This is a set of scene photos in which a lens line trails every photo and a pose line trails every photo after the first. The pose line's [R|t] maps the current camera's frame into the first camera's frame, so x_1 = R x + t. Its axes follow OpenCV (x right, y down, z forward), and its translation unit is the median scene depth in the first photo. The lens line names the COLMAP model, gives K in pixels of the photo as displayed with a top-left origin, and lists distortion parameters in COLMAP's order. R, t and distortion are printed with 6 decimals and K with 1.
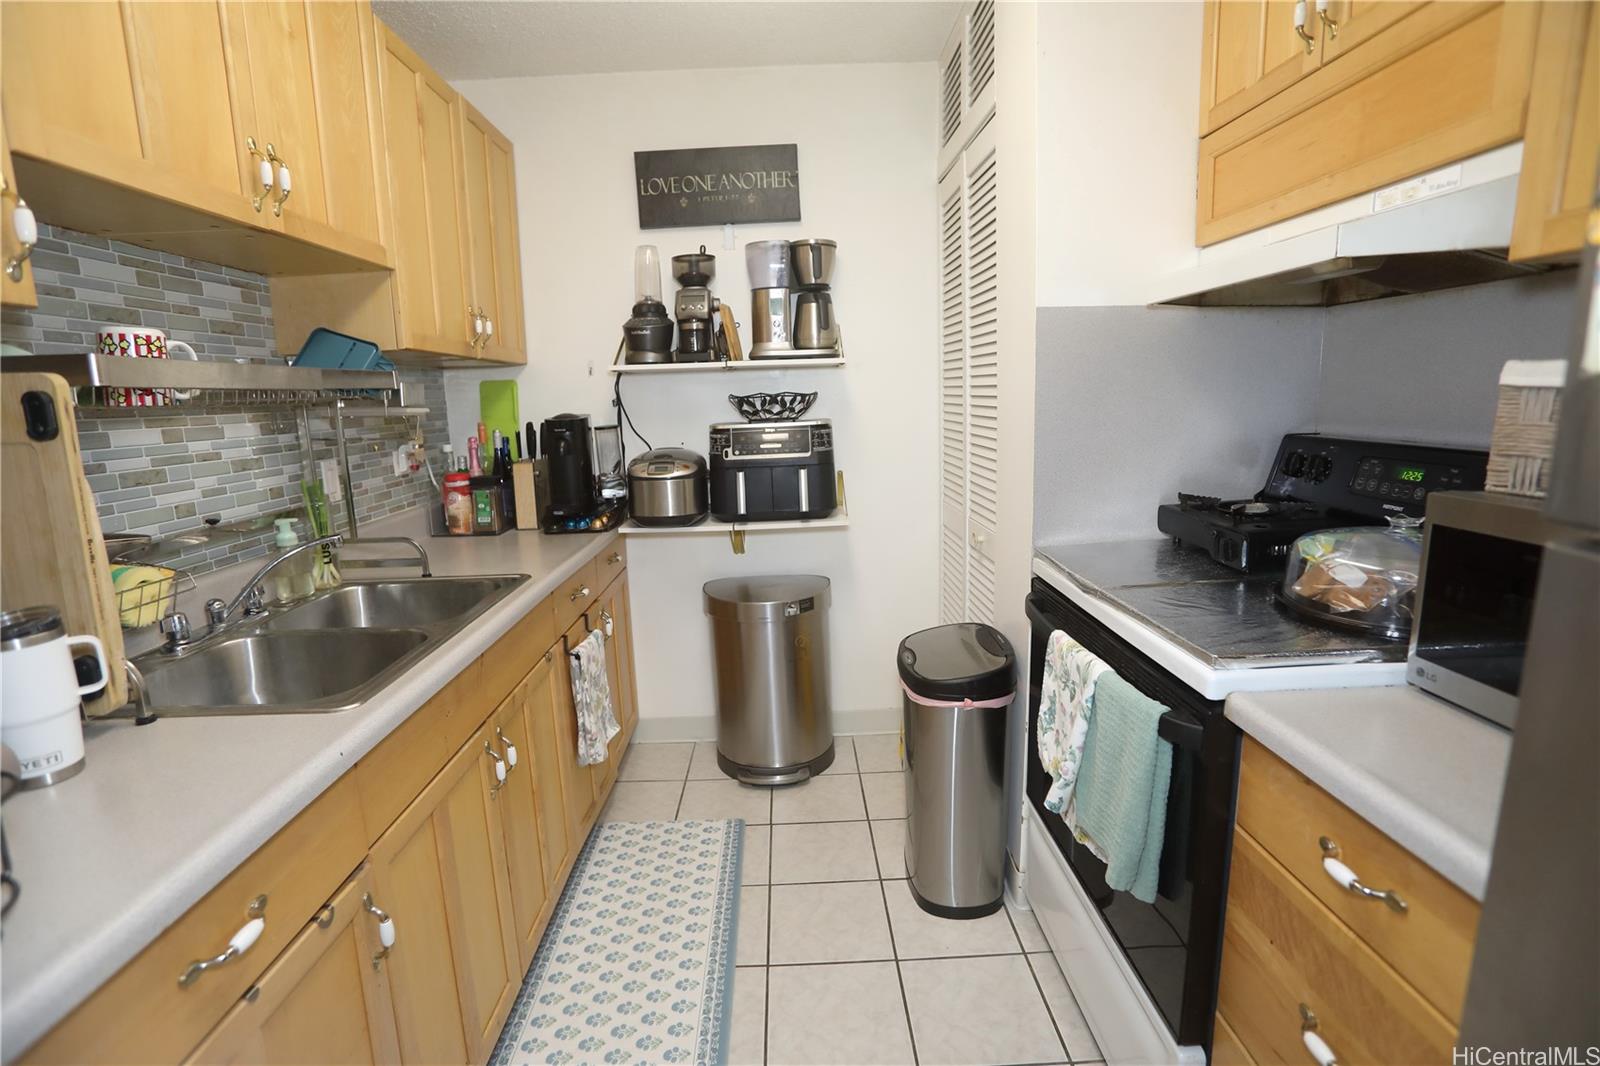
lens RADIAL K [[768.4, 0, 791.9], [0, 768.4, 523.6], [0, 0, 1]] dist [-0.085458, 0.040362]
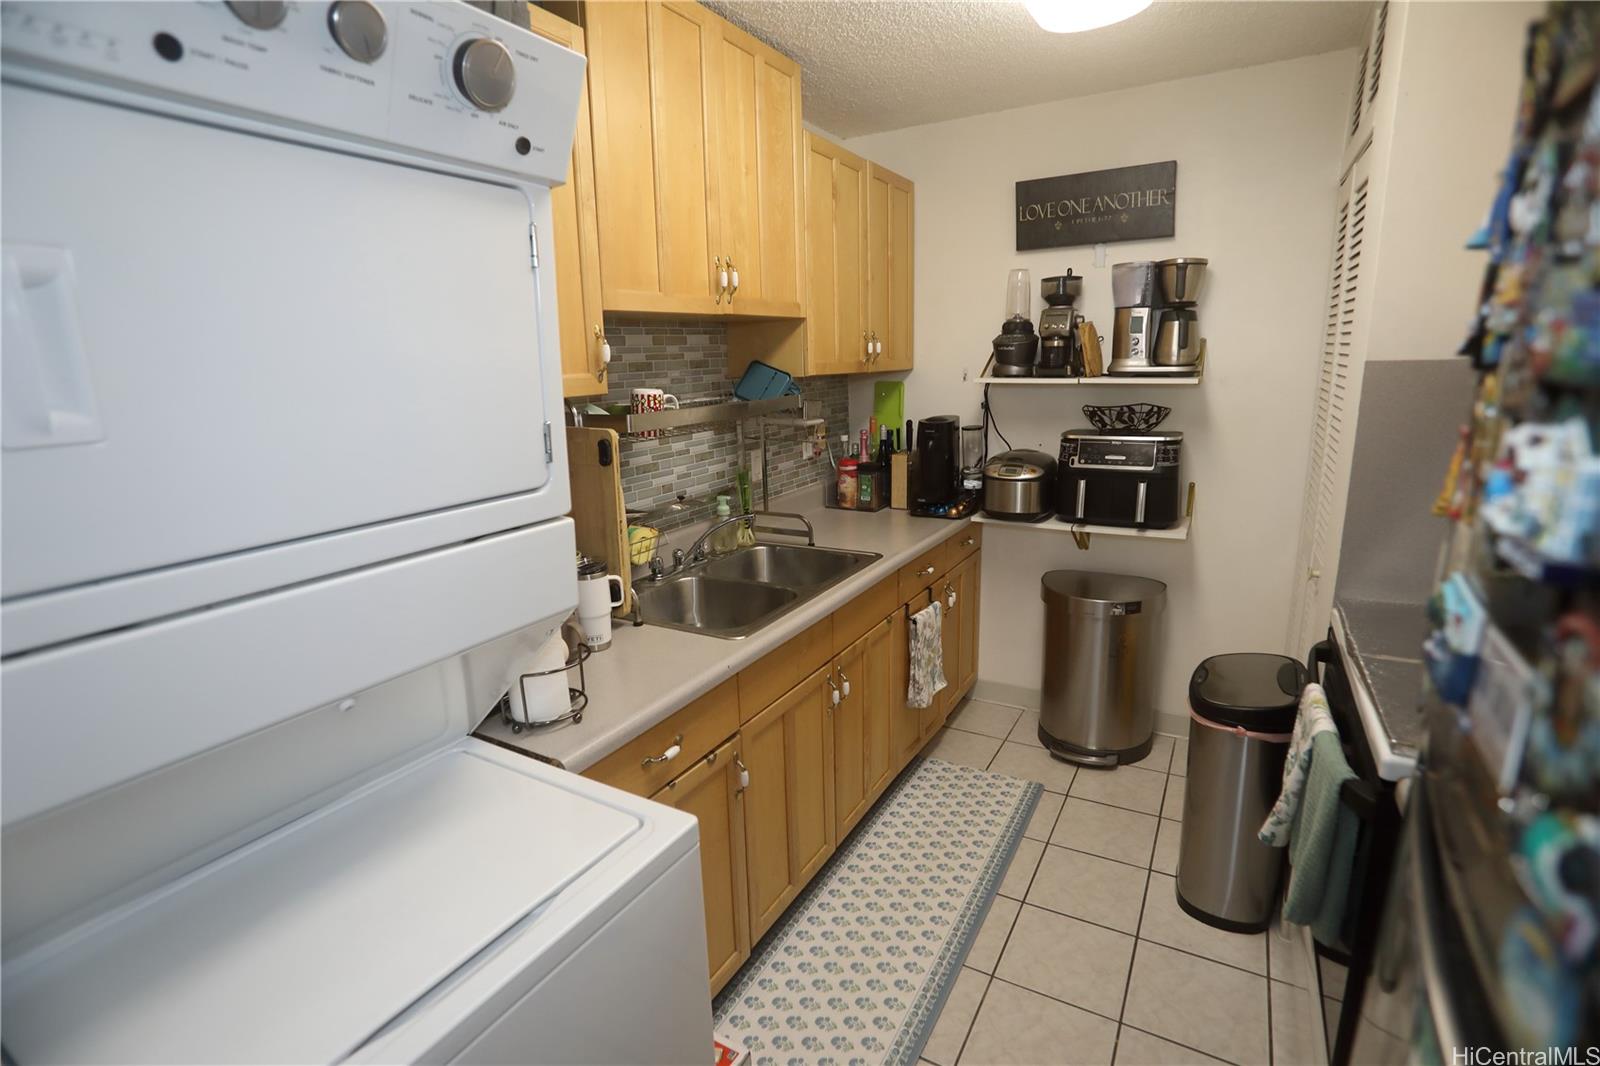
lens RADIAL K [[768.4, 0, 791.9], [0, 768.4, 523.6], [0, 0, 1]] dist [-0.085458, 0.040362]
pose [[0.857323, 0.118267, -0.501010, 0.145755], [-0.085144, 0.992424, 0.088572, -0.074538], [0.507689, -0.033277, 0.860897, -0.170707]]
